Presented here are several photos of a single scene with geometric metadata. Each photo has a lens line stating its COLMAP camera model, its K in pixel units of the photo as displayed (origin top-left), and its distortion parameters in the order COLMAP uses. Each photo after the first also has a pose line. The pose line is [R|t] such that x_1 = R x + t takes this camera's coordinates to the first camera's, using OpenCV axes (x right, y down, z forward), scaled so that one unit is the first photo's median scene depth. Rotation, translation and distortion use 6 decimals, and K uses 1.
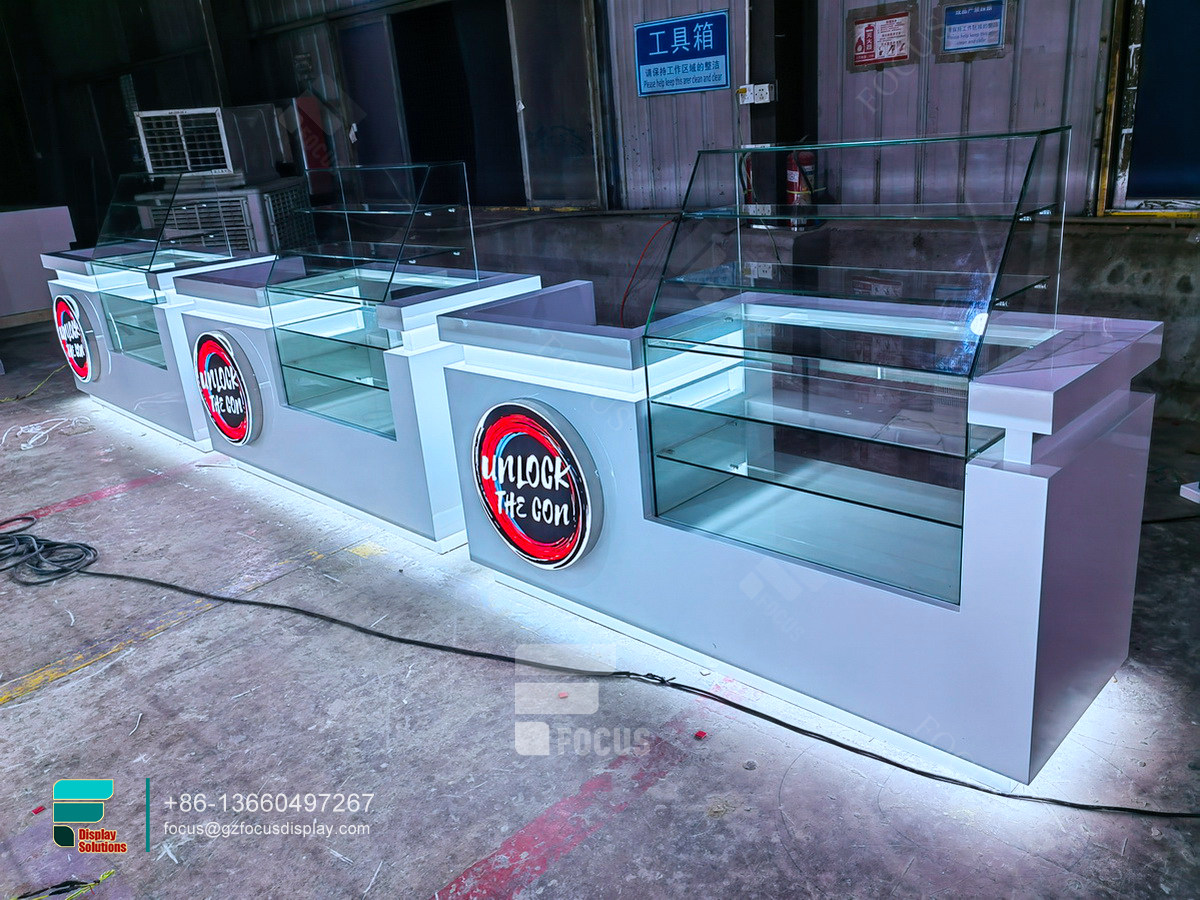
lens RADIAL K [[926.9, 0, 600.0], [0, 926.9, 450.0], [0, 0, 1]] dist [0.040098, -0.004264]
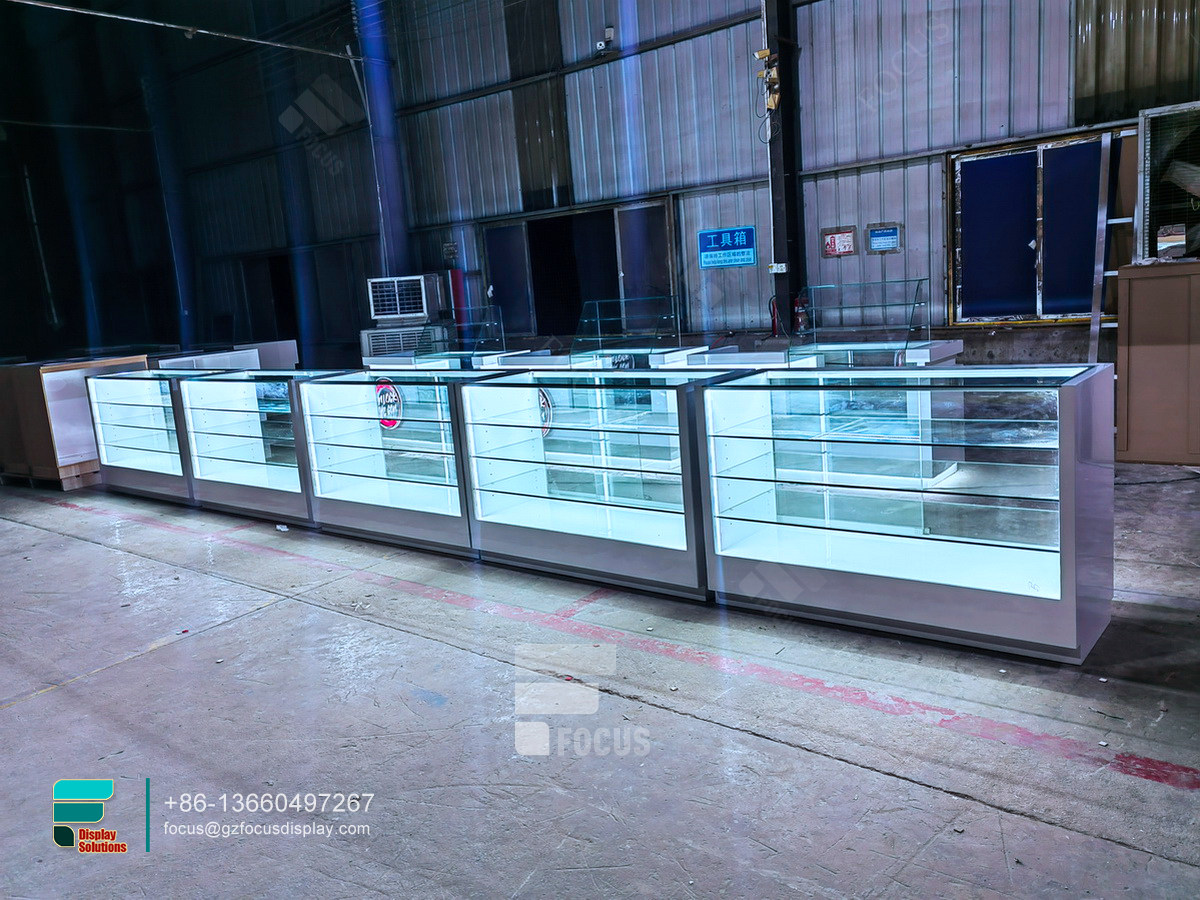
lens RADIAL K [[966.3, 0, 597.0], [0, 966.3, 445.8], [0, 0, 1]] dist [-0.055098, 0.244612]
pose [[0.996437, -0.011613, 0.083539, -0.056502], [0.026477, 0.983475, -0.179099, 0.049072], [-0.080078, 0.180673, 0.980278, -0.128775]]
